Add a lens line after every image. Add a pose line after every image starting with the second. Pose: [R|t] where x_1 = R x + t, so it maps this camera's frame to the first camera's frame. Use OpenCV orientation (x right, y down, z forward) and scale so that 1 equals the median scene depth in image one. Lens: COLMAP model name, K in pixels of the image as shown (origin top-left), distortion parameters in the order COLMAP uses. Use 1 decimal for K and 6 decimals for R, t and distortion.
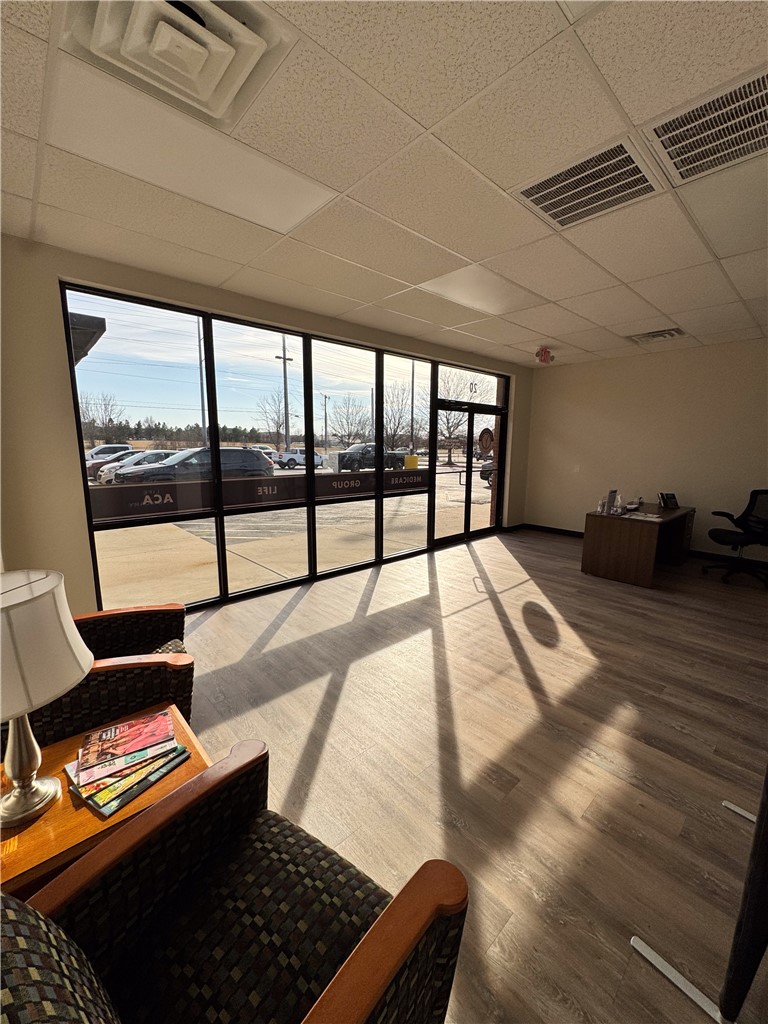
lens RADIAL K [[407.6, 0, 381.9], [0, 407.6, 509.8], [0, 0, 1]] dist [-0.002718, 0.000081]
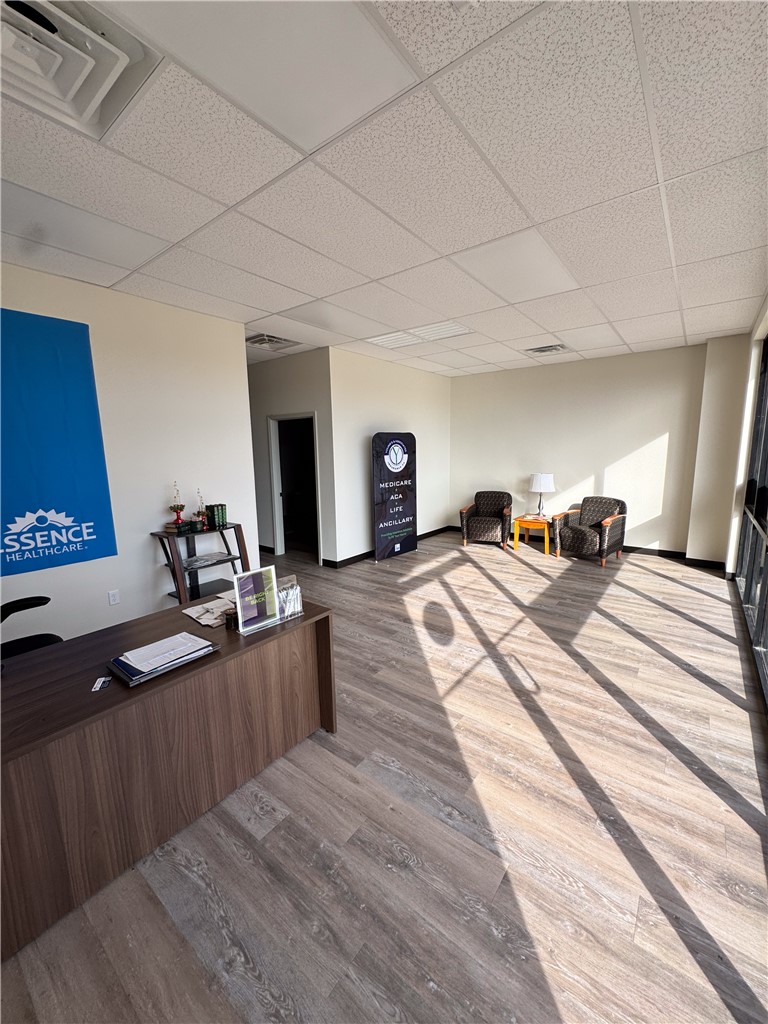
lens RADIAL K [[407.6, 0, 383.5], [0, 407.6, 512.2], [0, 0, 1]] dist [-0.002718, 0.000081]
pose [[-0.984039, 0.039942, -0.173414, 0.714388], [-0.015987, 0.950701, 0.309696, -0.320555], [0.177234, 0.307525, -0.934888, 1.924499]]
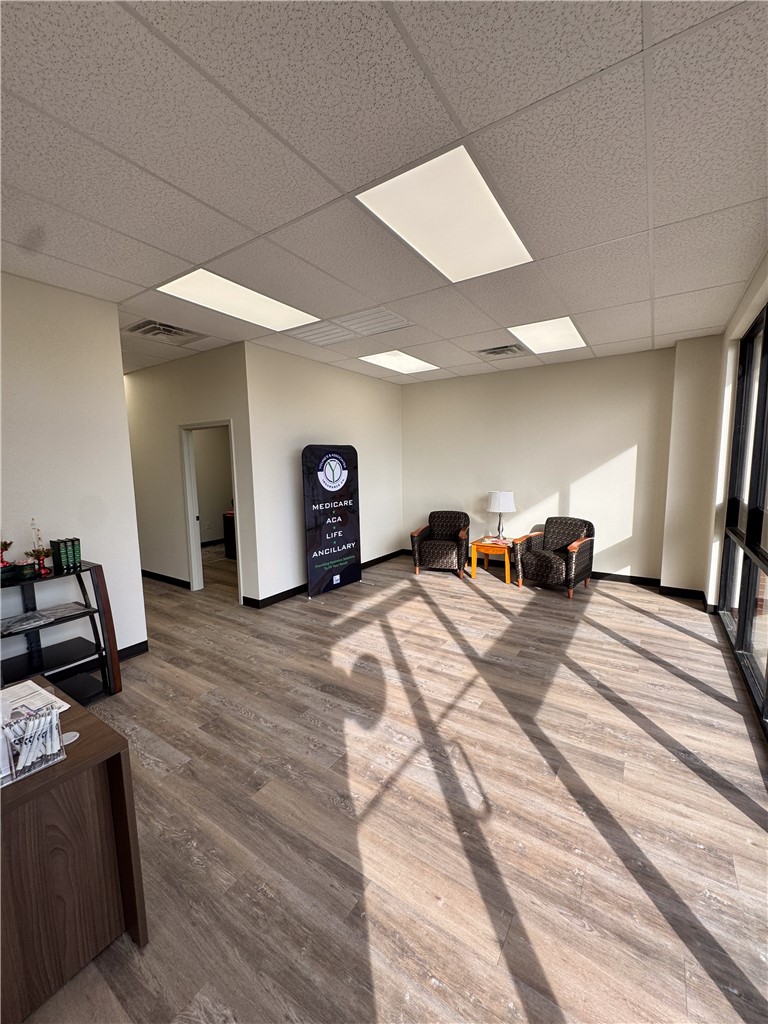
lens RADIAL K [[407.6, 0, 384.2], [0, 407.6, 513.1], [0, 0, 1]] dist [-0.002718, 0.000081]
pose [[-0.968127, 0.044290, -0.246514, 0.551061], [-0.026407, 0.960705, 0.276313, -0.284733], [0.249065, 0.274016, -0.928914, 1.712000]]
